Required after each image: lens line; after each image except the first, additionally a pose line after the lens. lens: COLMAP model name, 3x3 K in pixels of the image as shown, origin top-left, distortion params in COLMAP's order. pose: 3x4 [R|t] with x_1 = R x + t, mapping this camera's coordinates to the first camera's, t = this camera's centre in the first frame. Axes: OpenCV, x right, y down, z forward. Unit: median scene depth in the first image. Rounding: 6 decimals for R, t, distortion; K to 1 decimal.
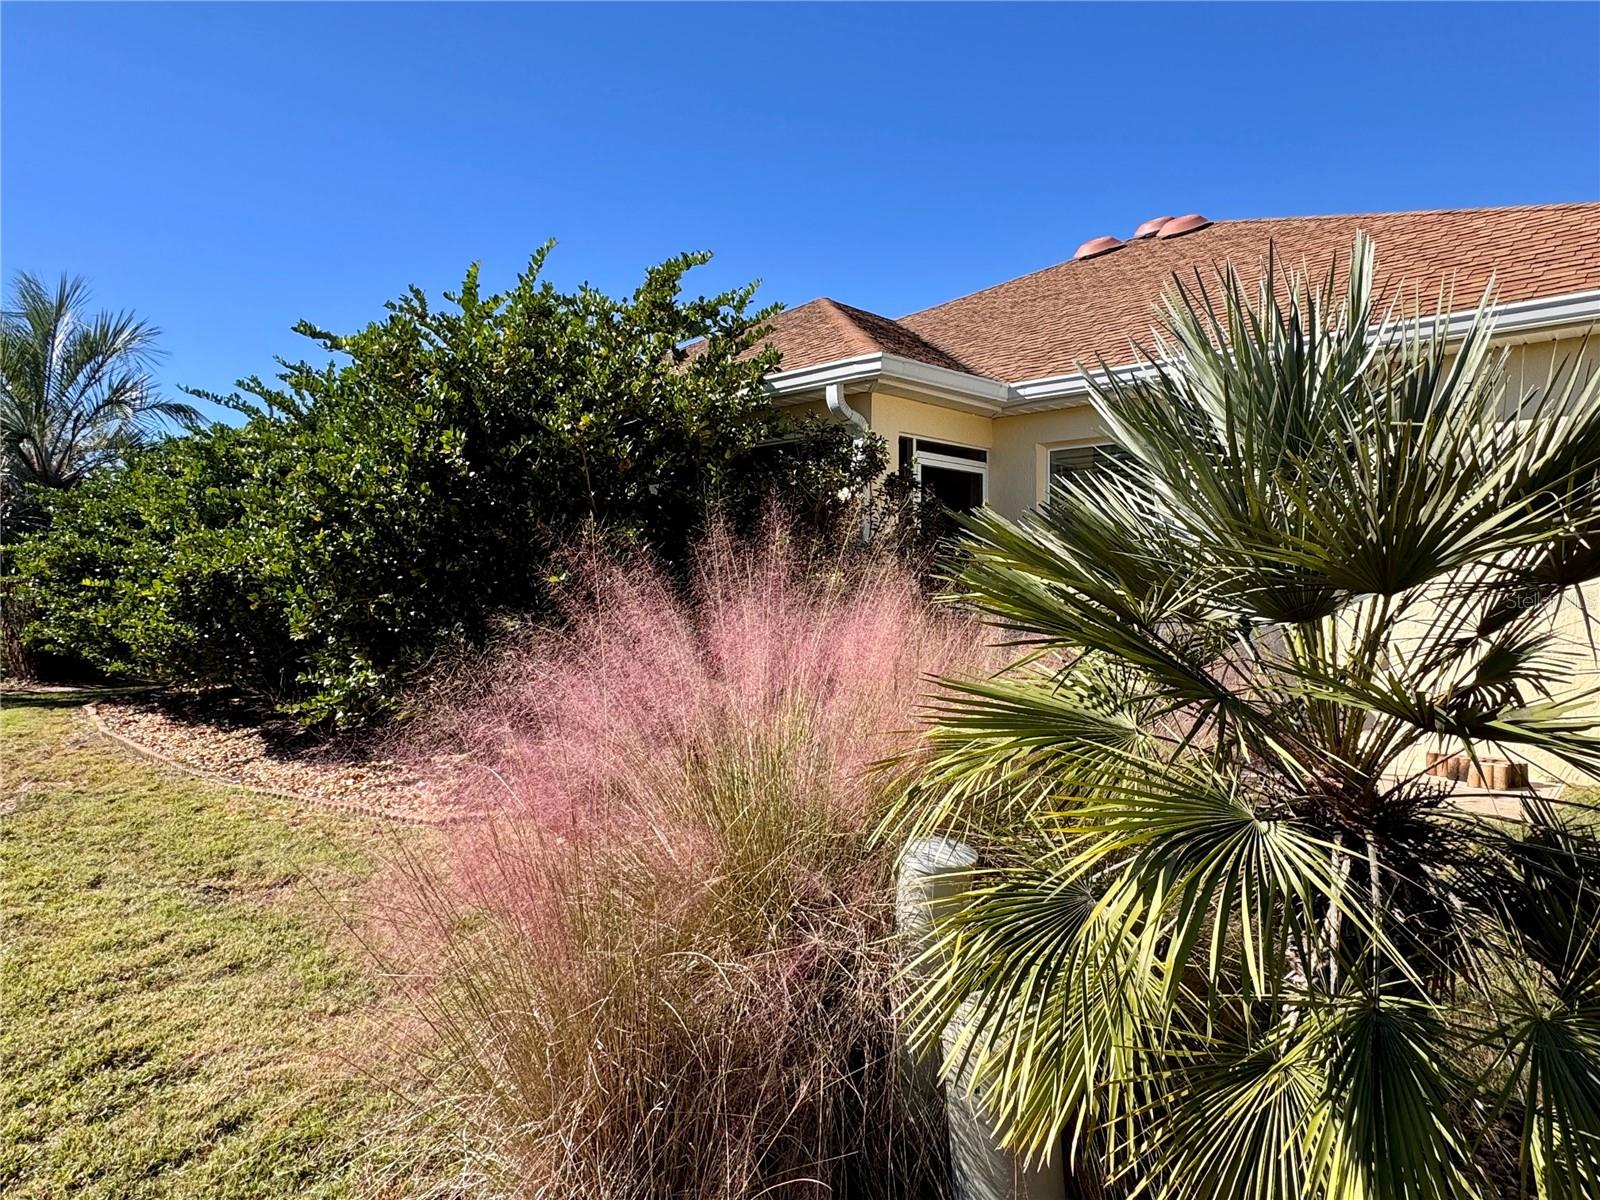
lens RADIAL K [[972.3, 0, 789.6], [0, 972.3, 607.4], [0, 0, 1]] dist [0.001430, -0.001819]
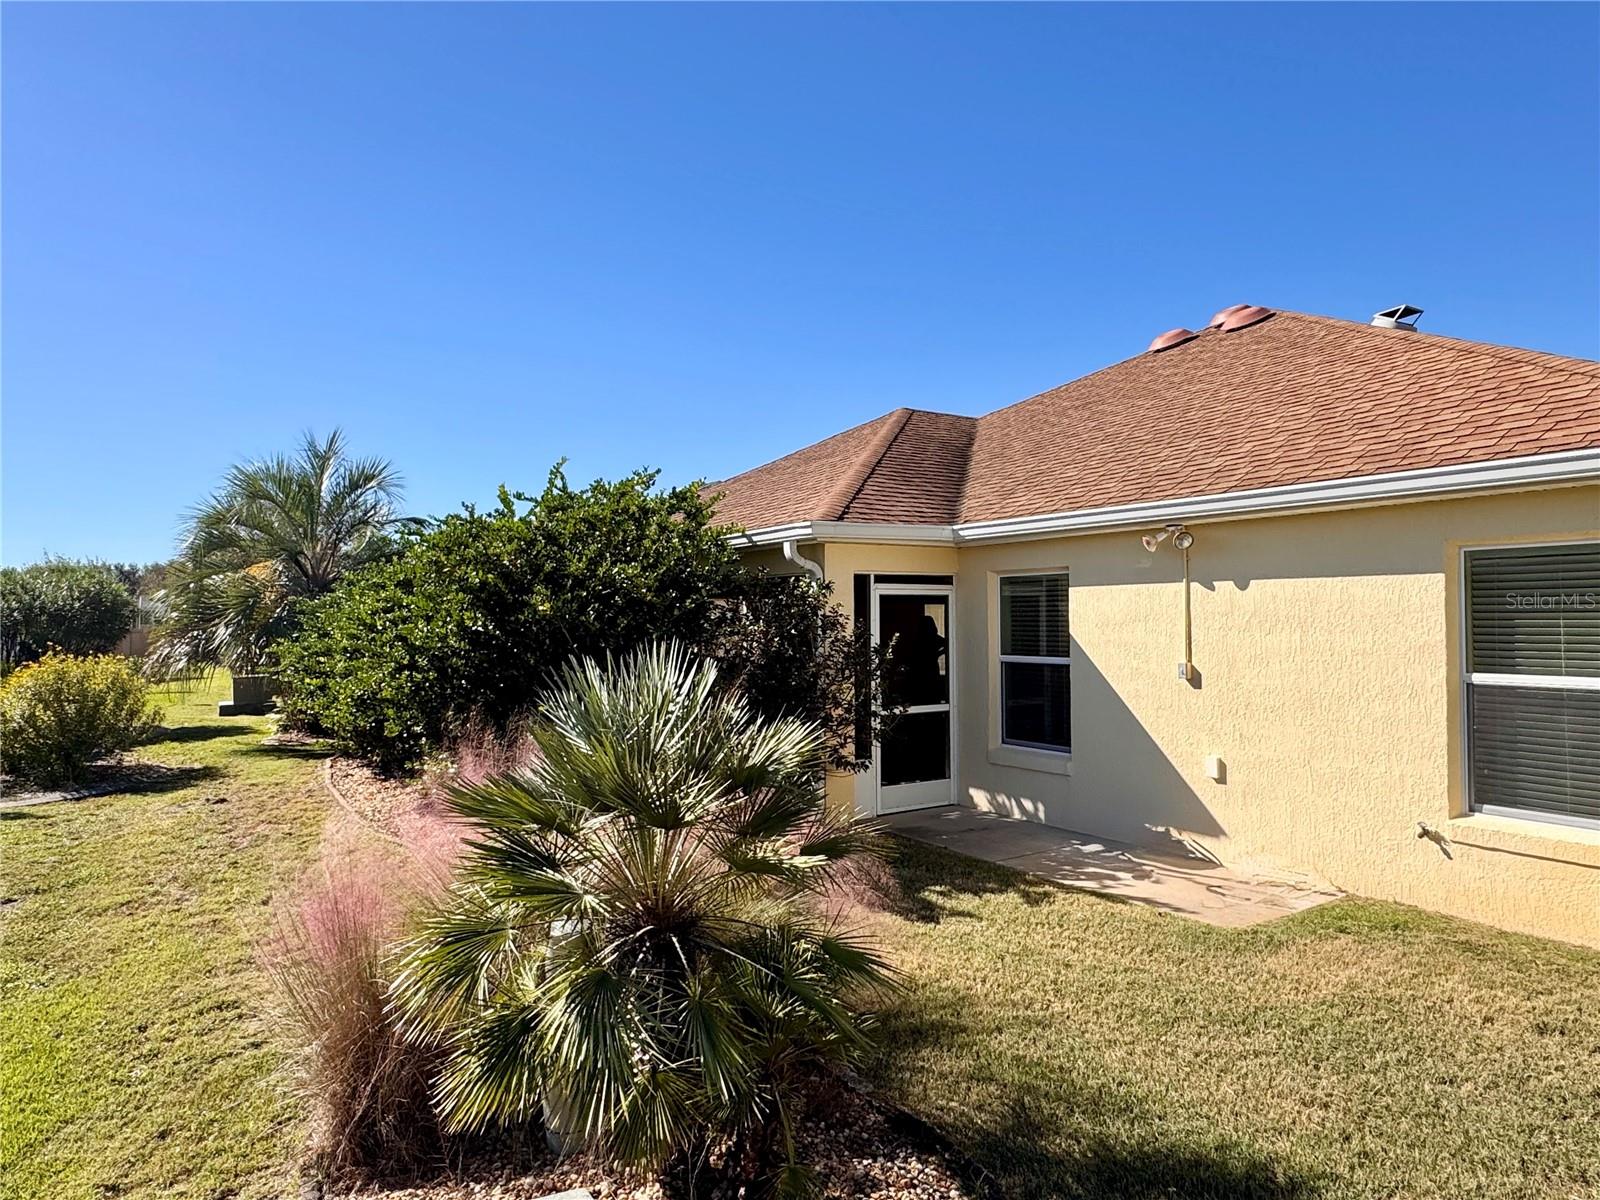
lens RADIAL K [[1003.3, 0, 800.0], [0, 1003.3, 600.0], [0, 0, 1]] dist [-0.000212, 0.000746]
pose [[0.966660, -0.010561, -0.255844, 0.384876], [0.002470, 0.999487, -0.031926, -0.106819], [0.256050, 0.030229, 0.966191, -0.257678]]
